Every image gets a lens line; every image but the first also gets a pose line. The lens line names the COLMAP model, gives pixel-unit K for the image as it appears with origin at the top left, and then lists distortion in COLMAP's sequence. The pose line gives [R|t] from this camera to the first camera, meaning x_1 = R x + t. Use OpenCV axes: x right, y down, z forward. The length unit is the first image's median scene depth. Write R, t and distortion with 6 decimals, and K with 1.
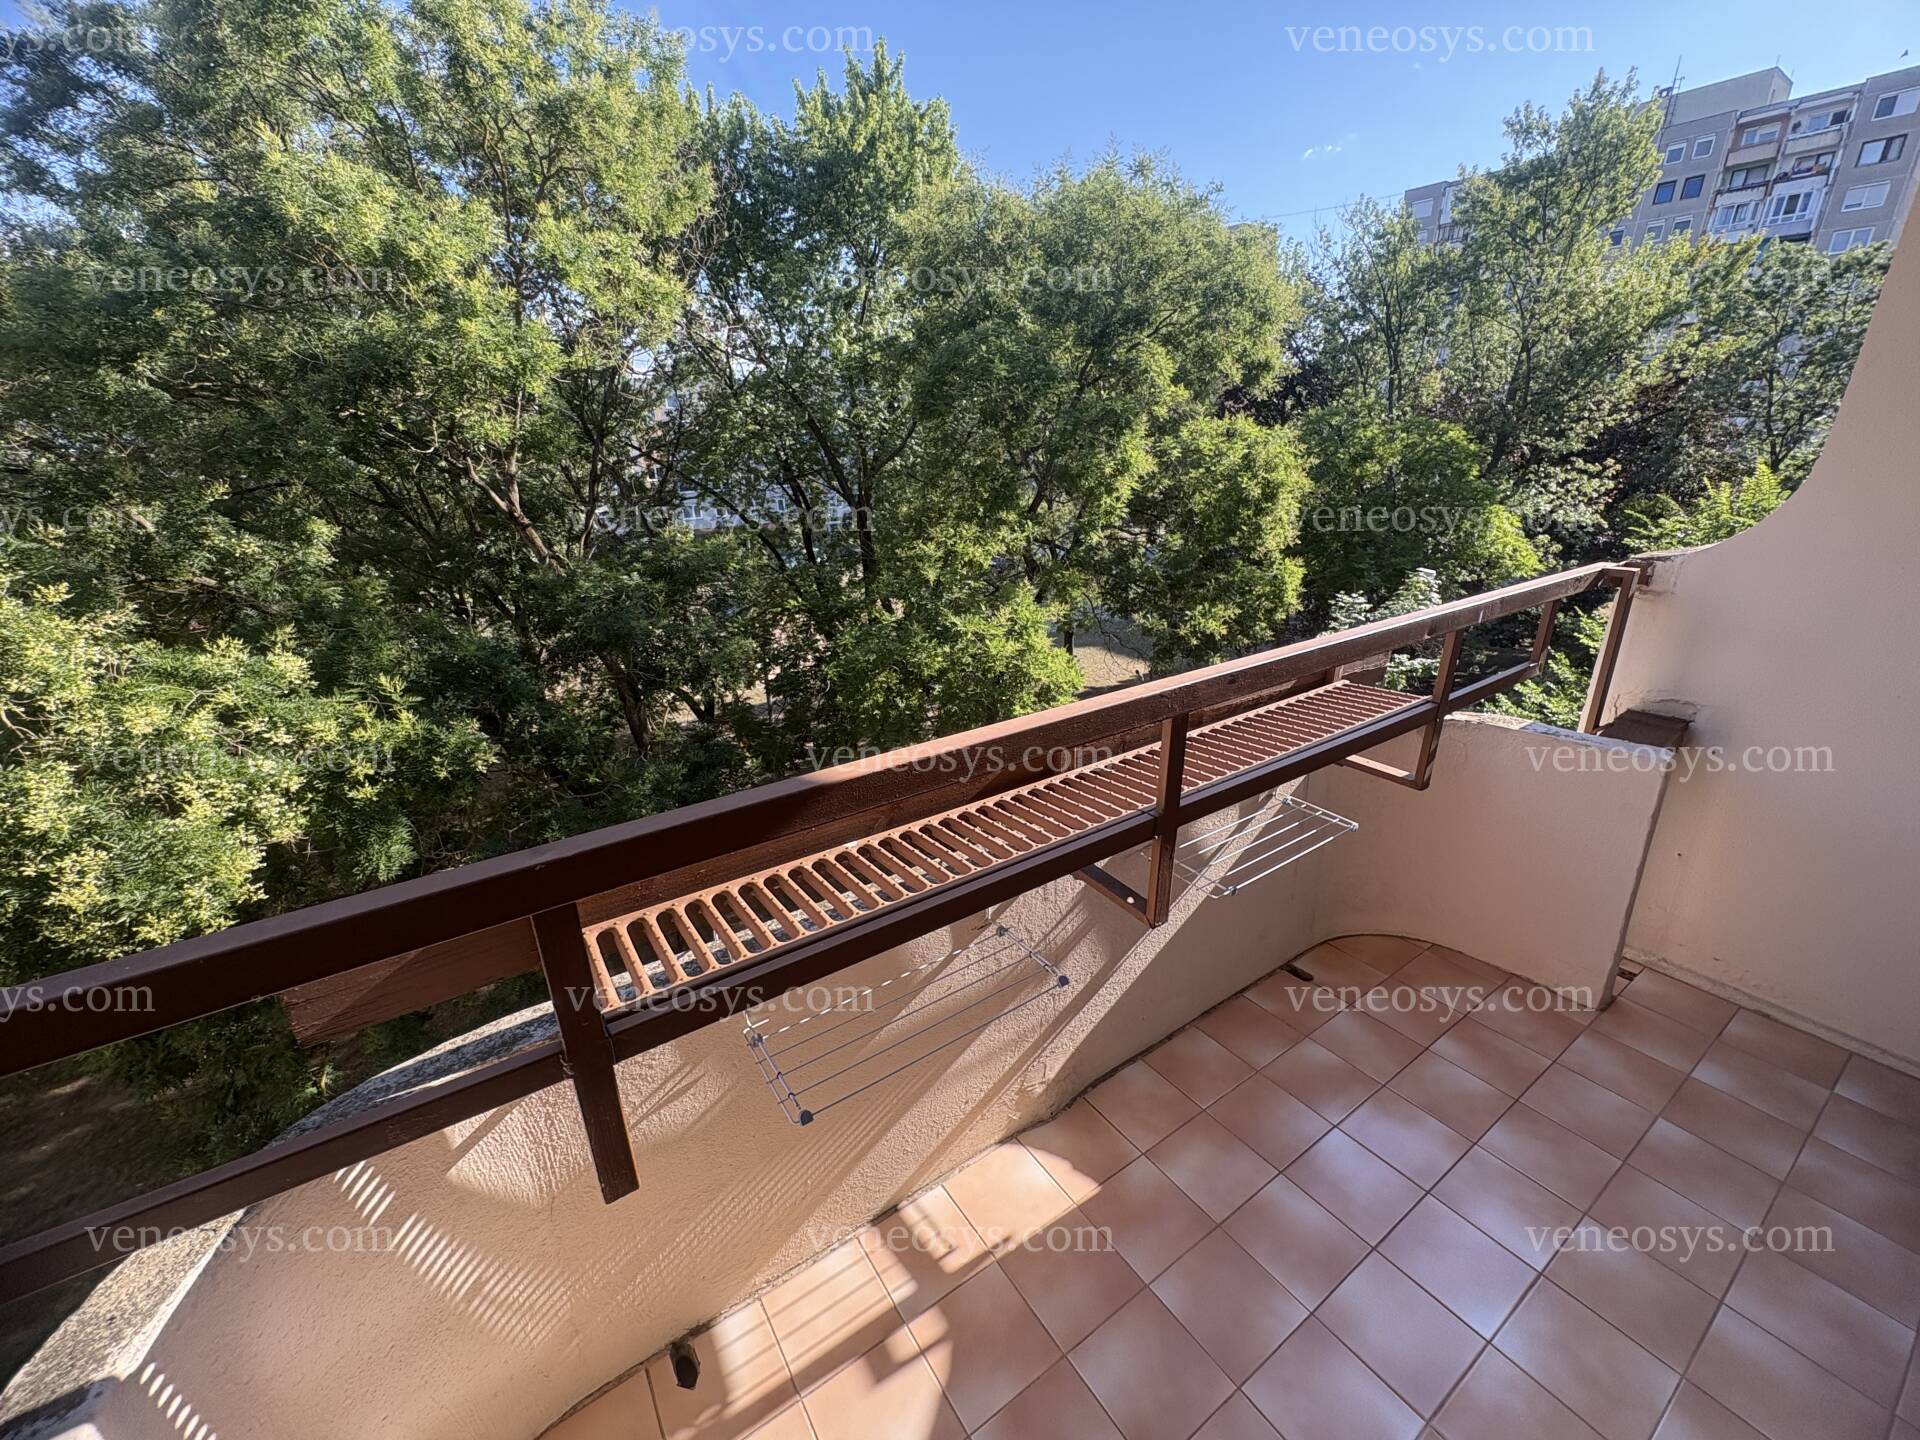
lens RADIAL K [[767.8, 0, 961.2], [0, 767.8, 718.5], [0, 0, 1]] dist [0.002718, -0.000312]
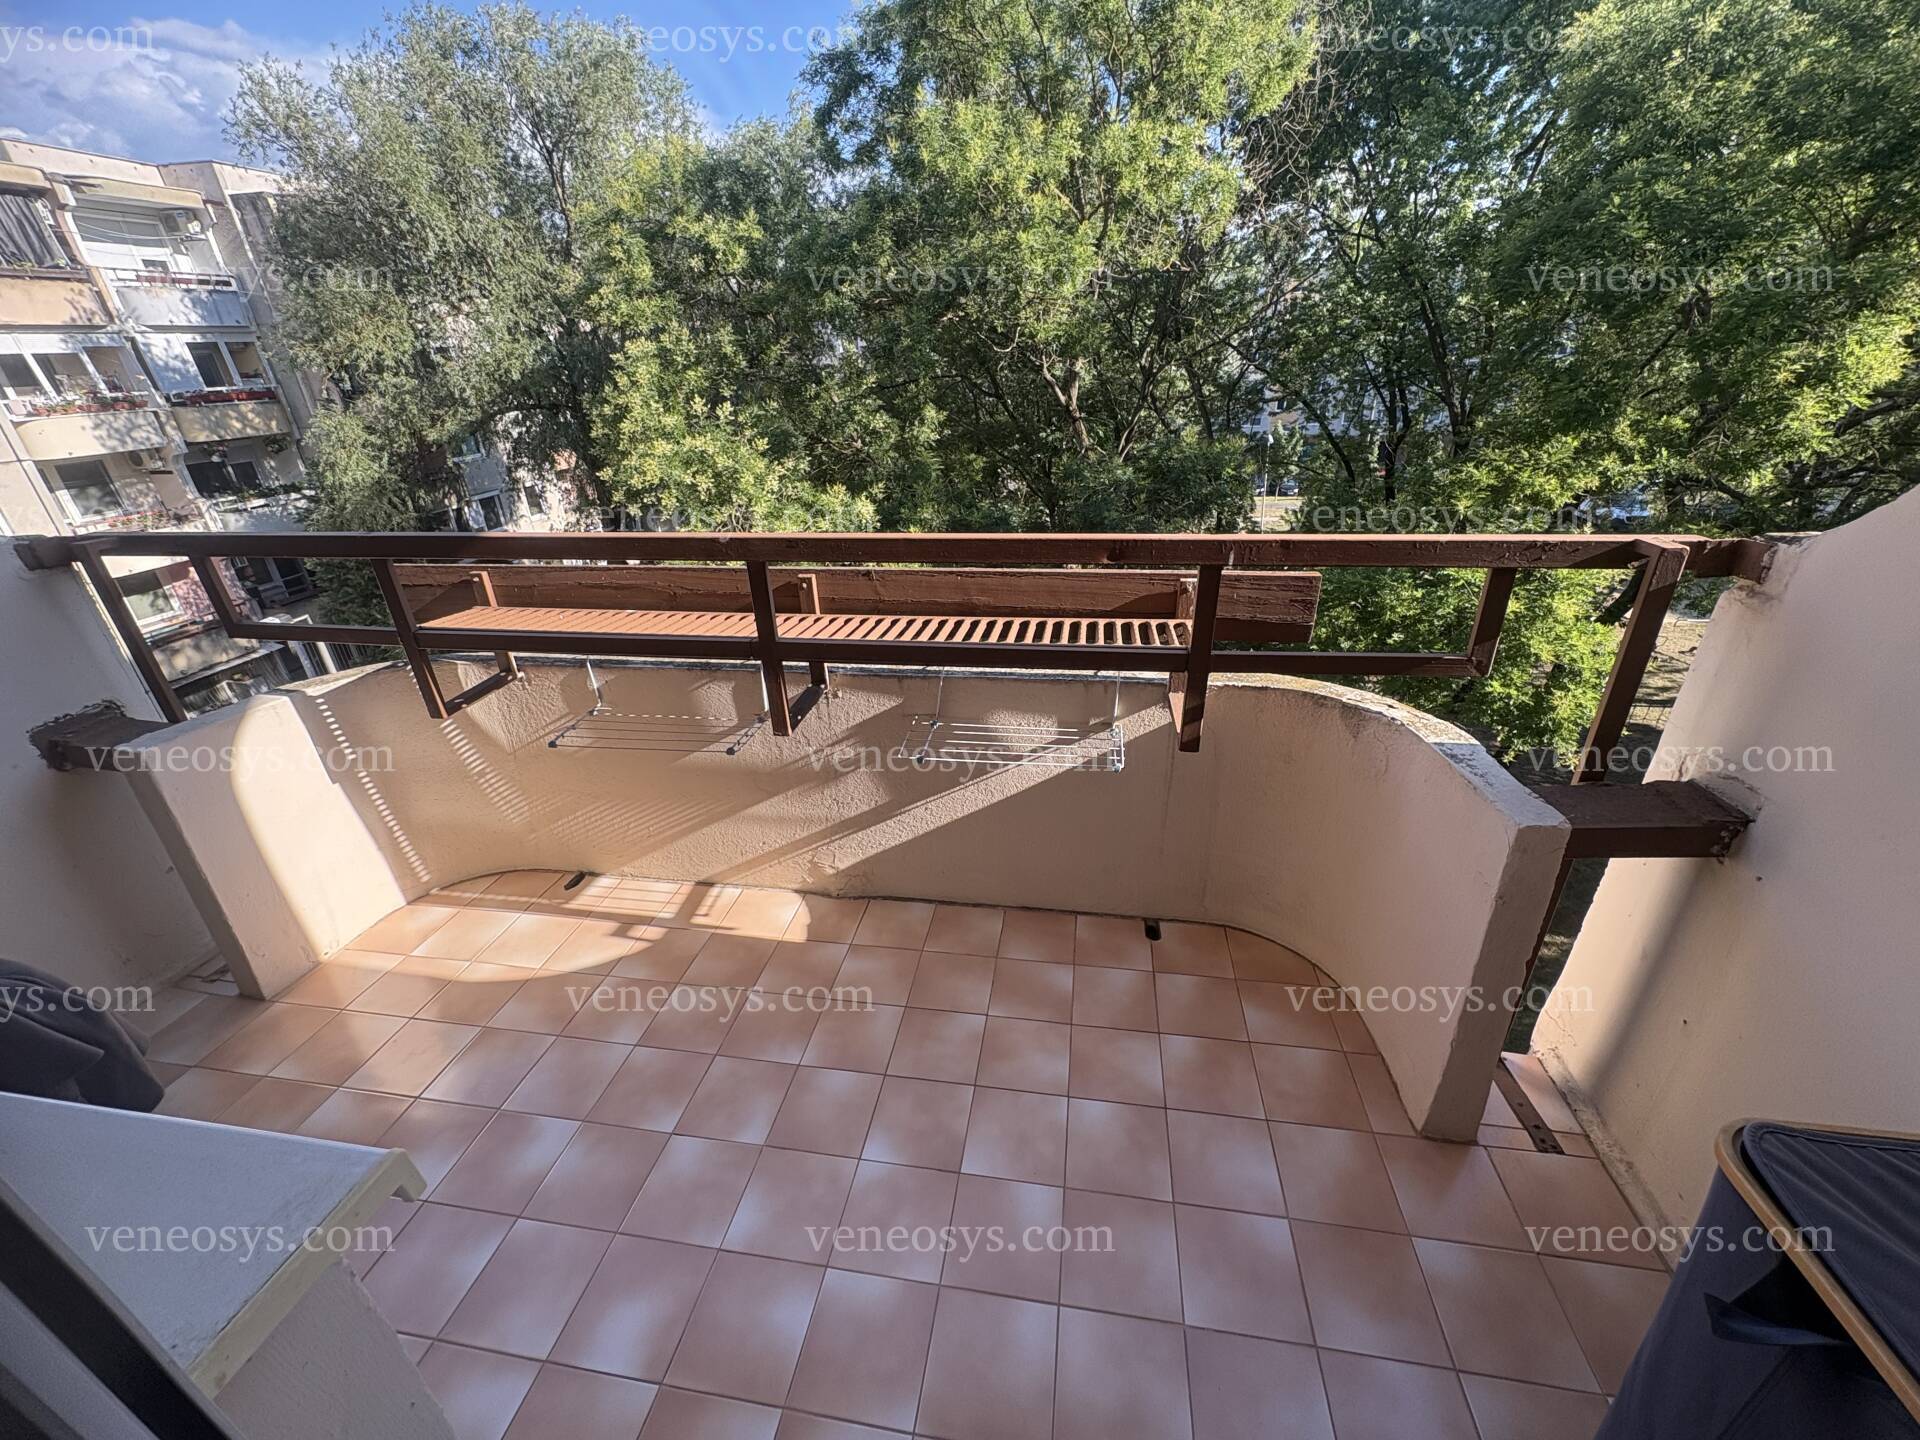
lens RADIAL K [[767.8, 0, 961.2], [0, 767.8, 718.5], [0, 0, 1]] dist [0.002718, -0.000312]
pose [[0.724139, 0.295810, -0.622992, 0.780191], [-0.223271, 0.955246, 0.194050, -0.047710], [0.652512, -0.001423, 0.757777, 0.132910]]
